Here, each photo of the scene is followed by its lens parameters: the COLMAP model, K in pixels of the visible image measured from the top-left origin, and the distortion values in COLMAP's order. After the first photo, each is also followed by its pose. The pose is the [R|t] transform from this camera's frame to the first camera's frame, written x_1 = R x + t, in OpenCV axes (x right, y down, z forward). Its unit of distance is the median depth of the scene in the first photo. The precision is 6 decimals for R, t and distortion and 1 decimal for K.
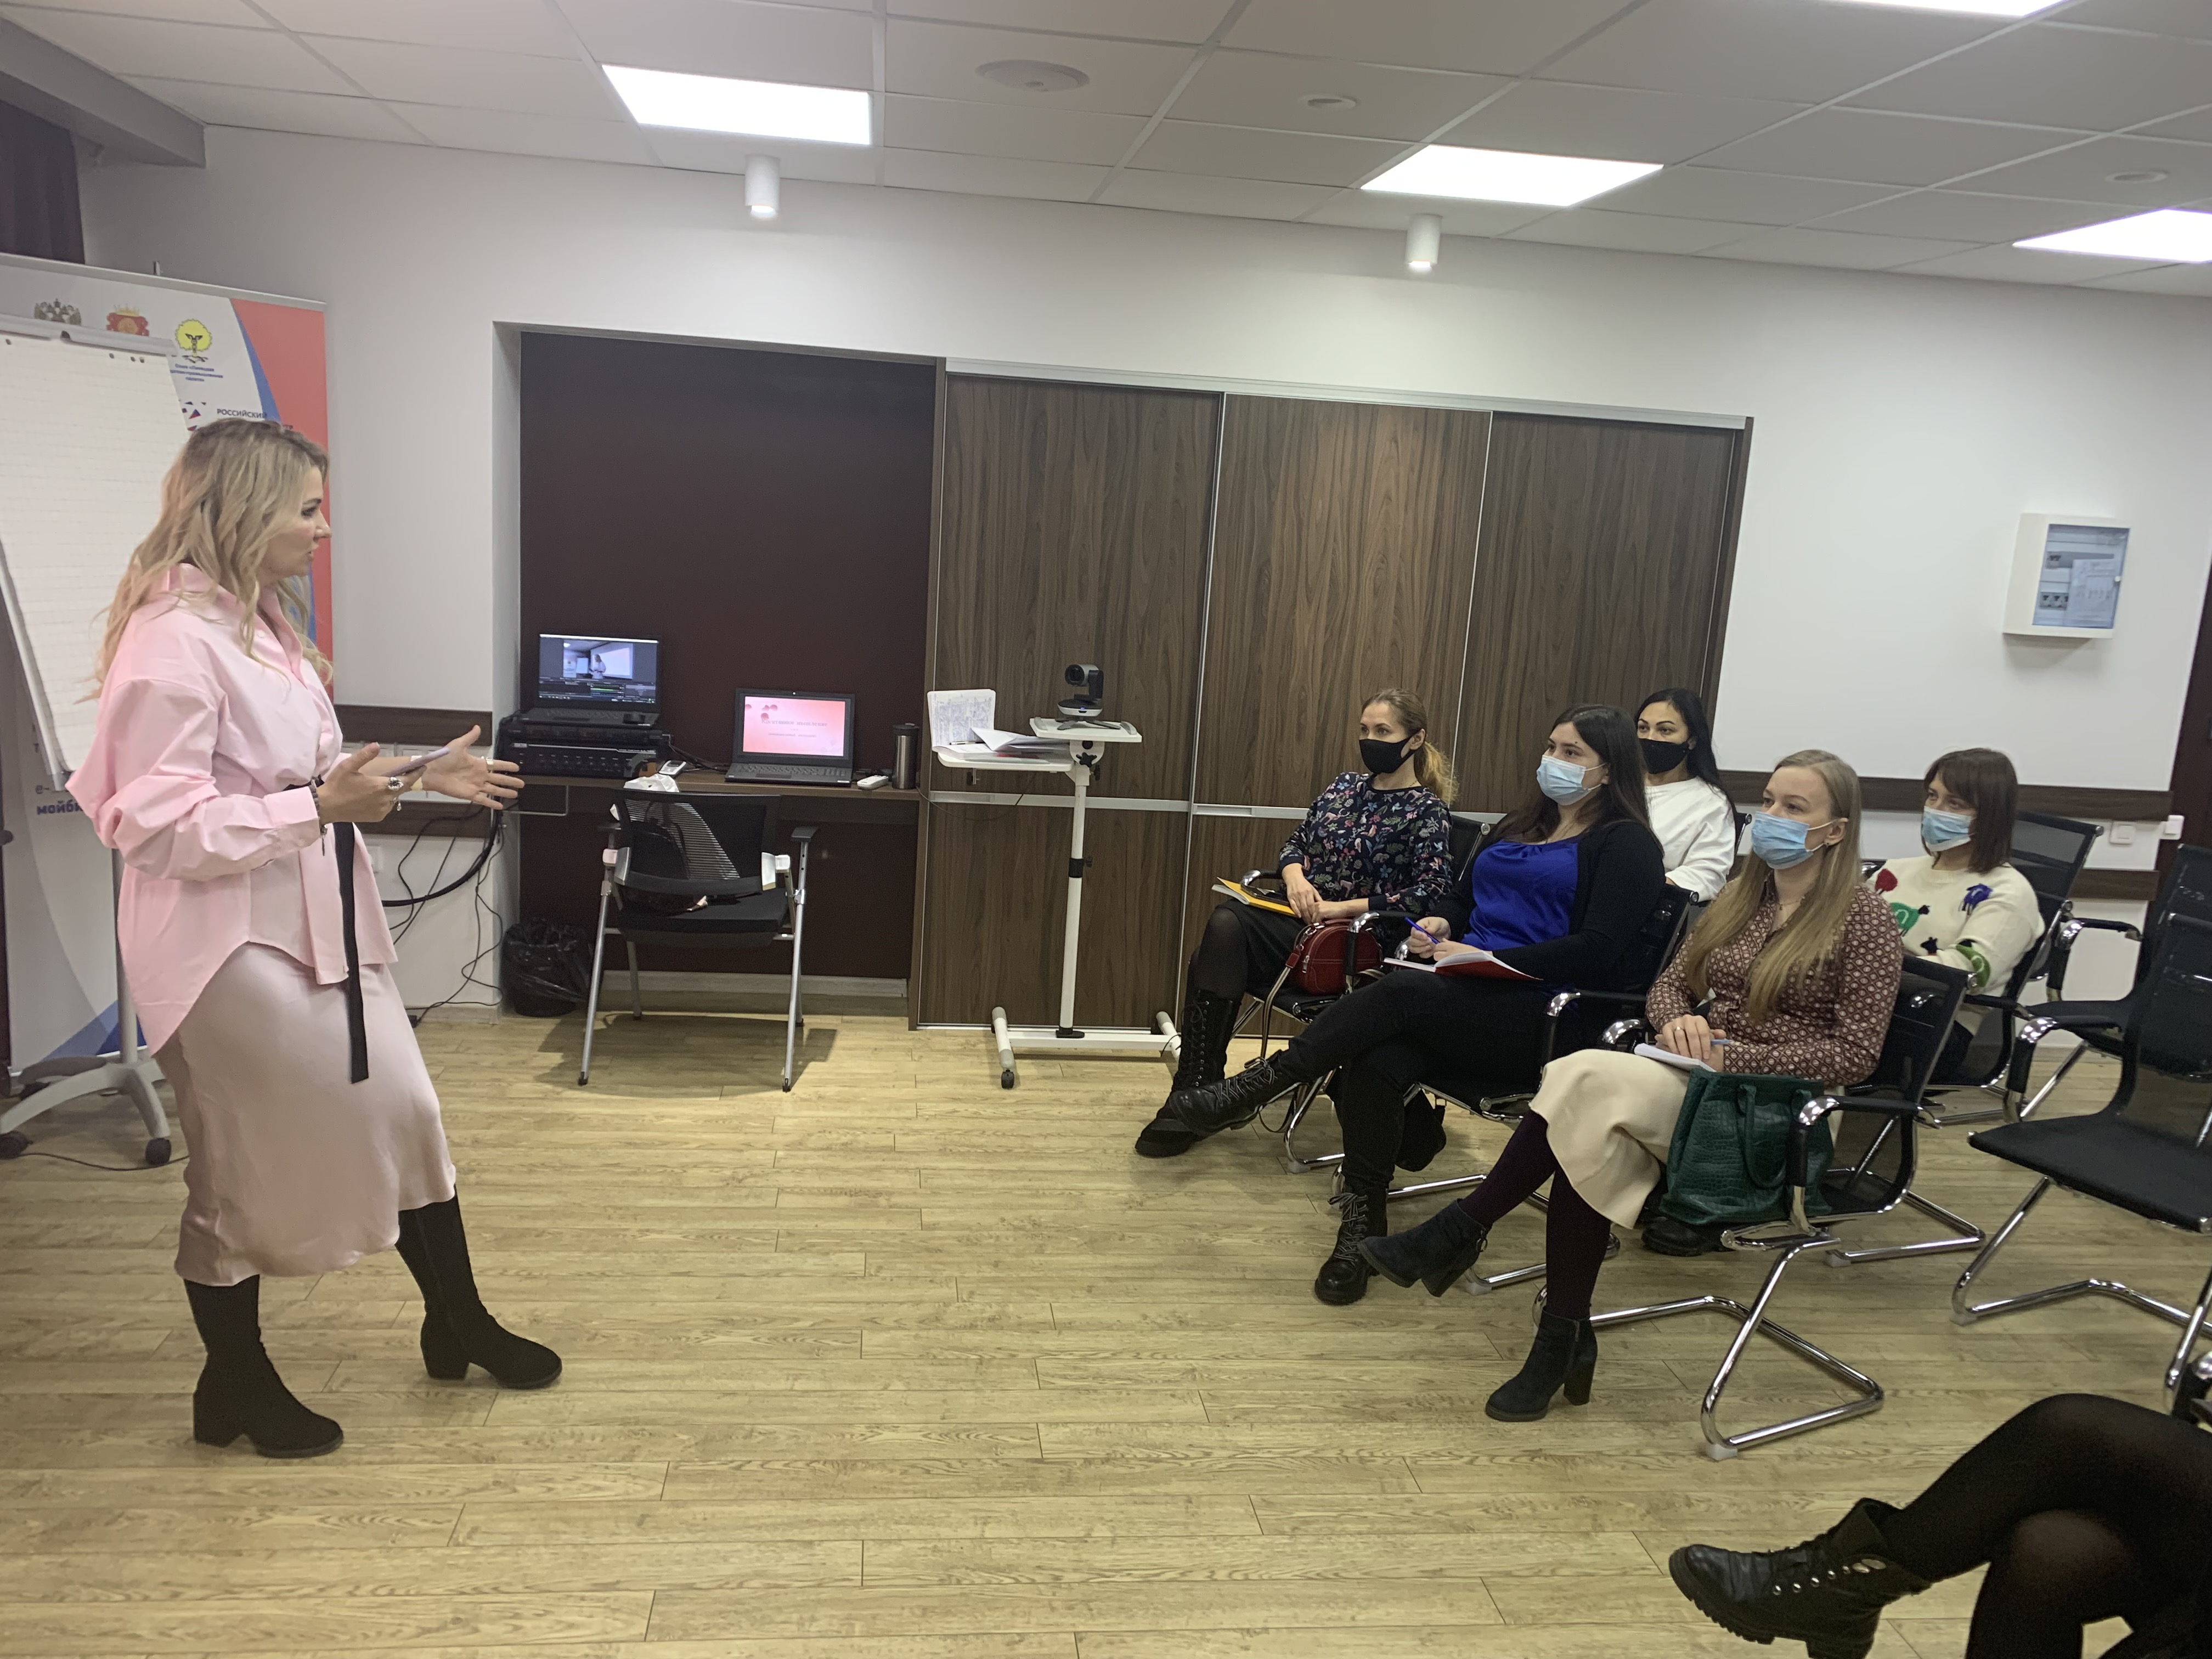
lens RADIAL K [[1706.7, 0, 1111.6], [0, 1706.7, 835.8], [0, 0, 1]] dist [0.026634, -0.007526]
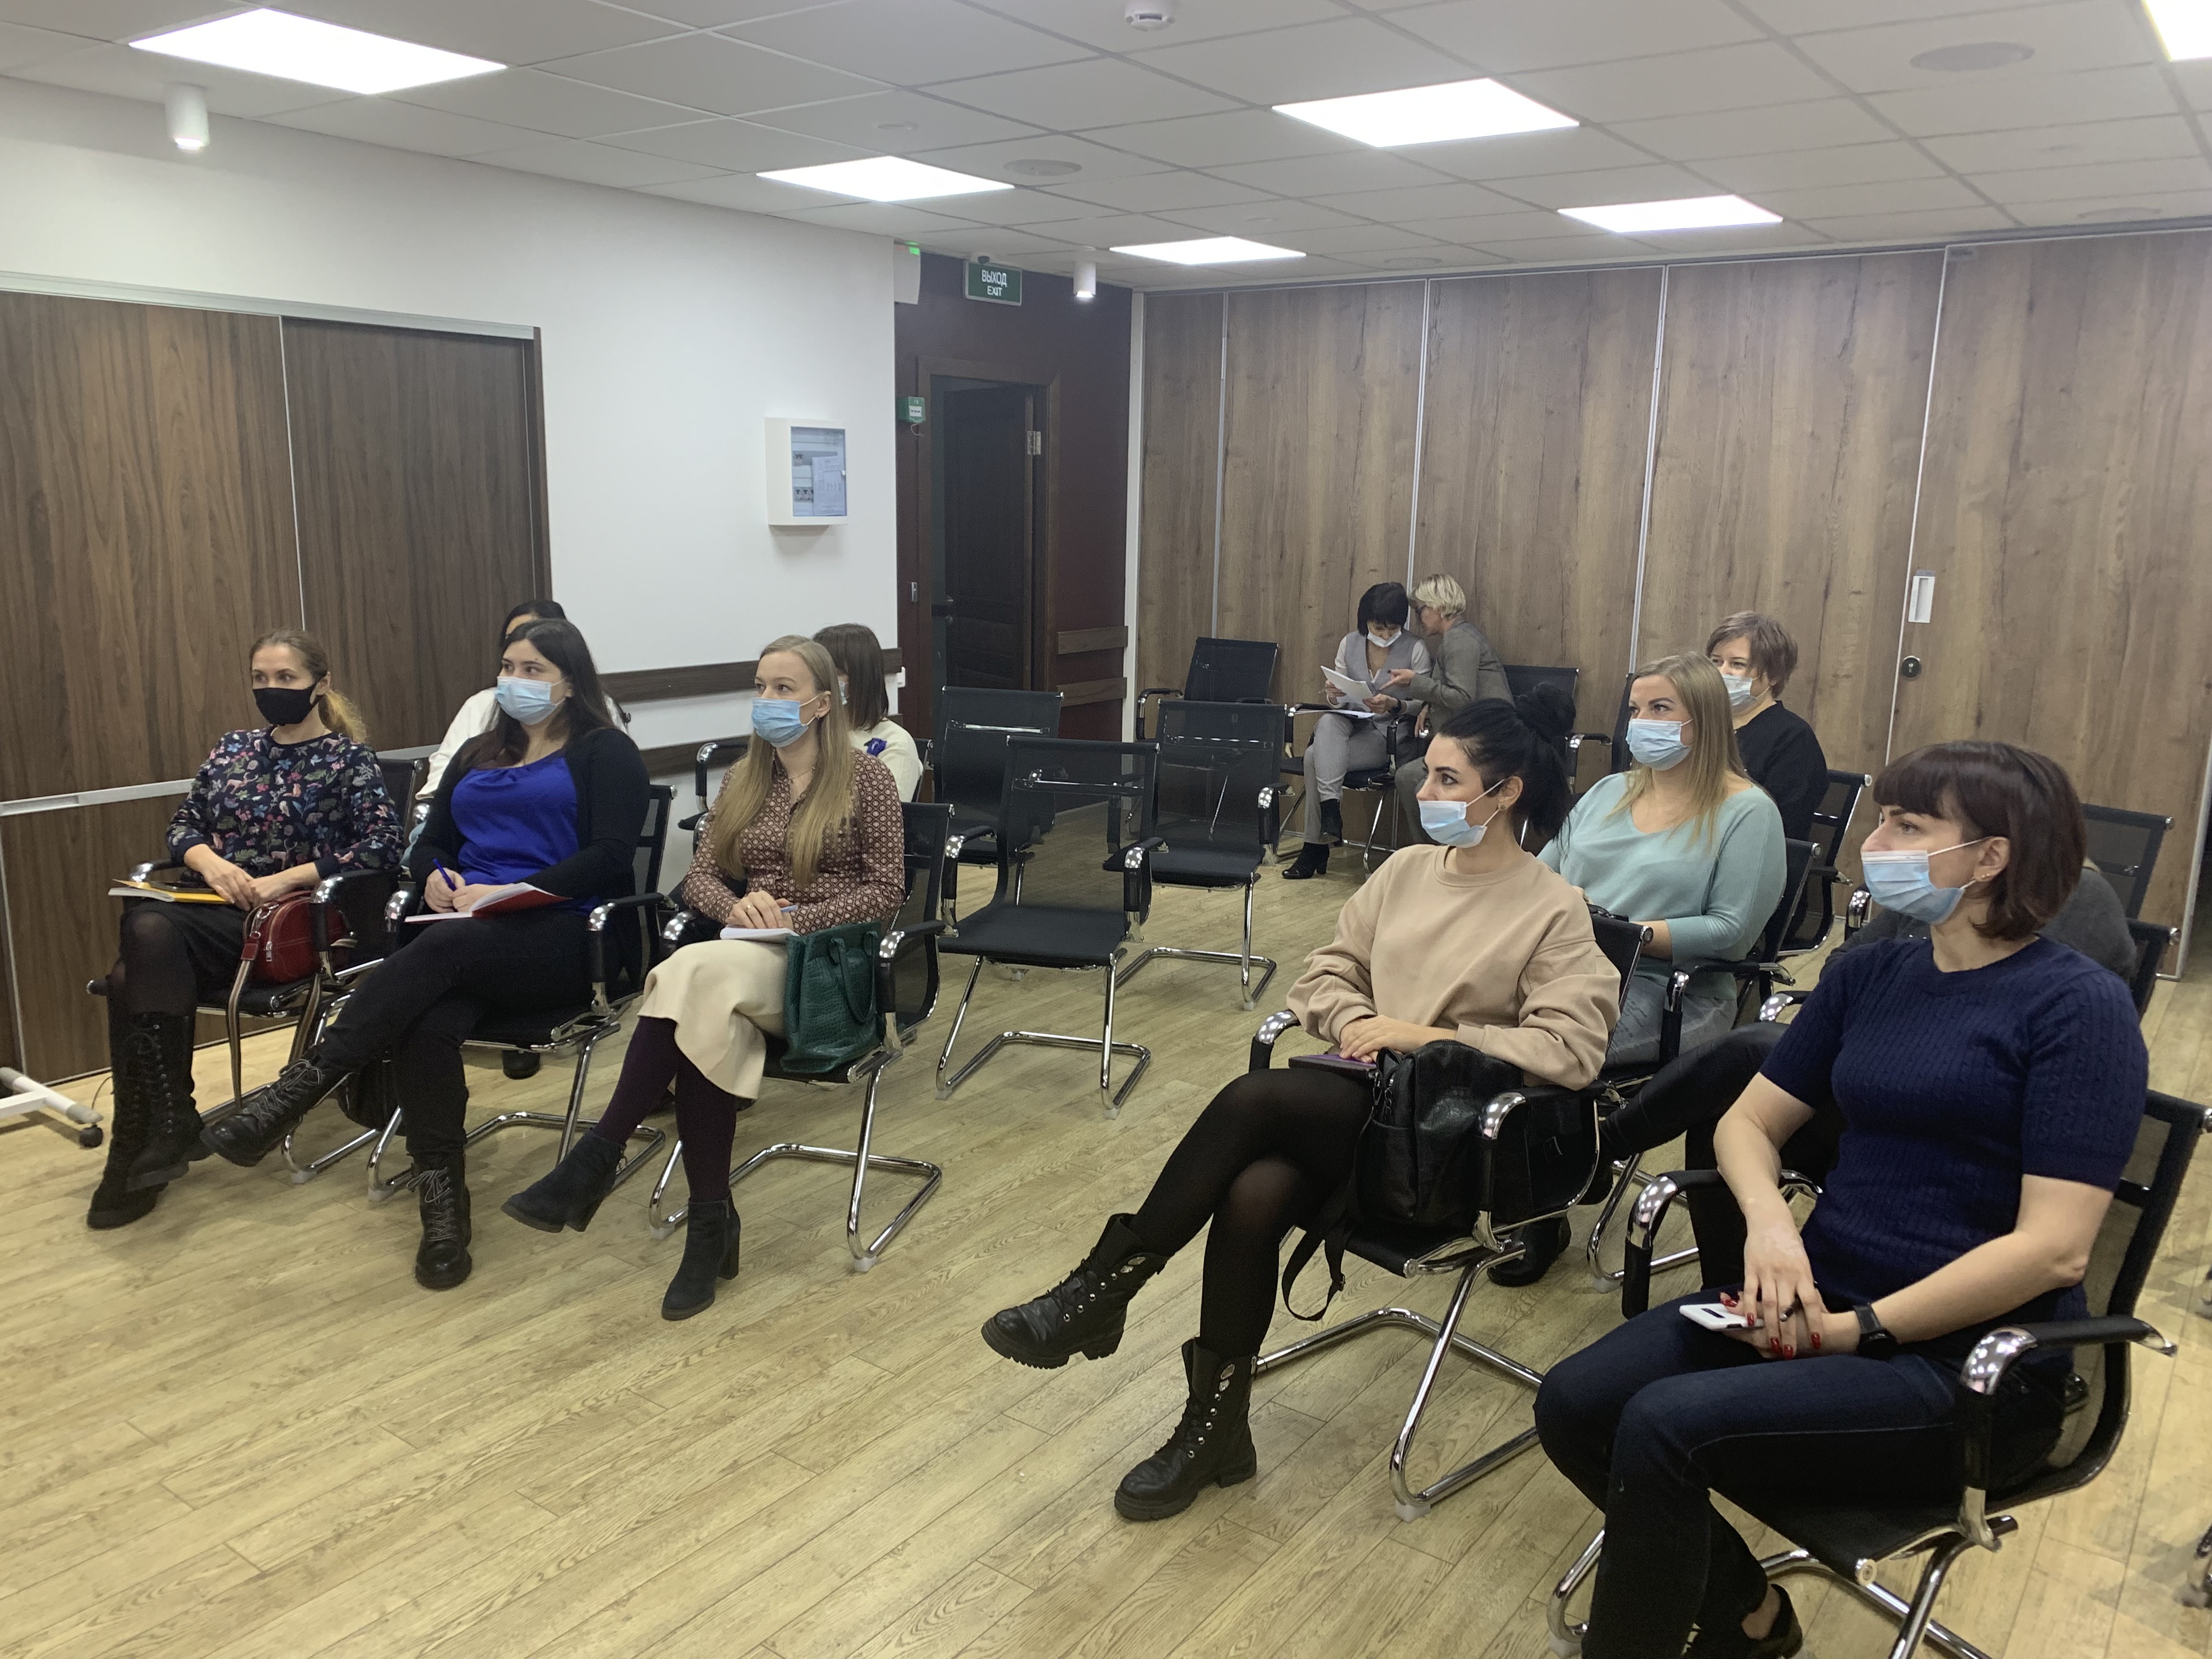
lens RADIAL K [[1706.7, 0, 1111.6], [0, 1706.7, 835.8], [0, 0, 1]] dist [0.026634, -0.007526]
pose [[0.682093, -0.198742, 0.703741, -0.200776], [0.165967, 0.979320, 0.115706, -0.013110], [-0.712183, 0.037875, 0.700972, 0.070668]]
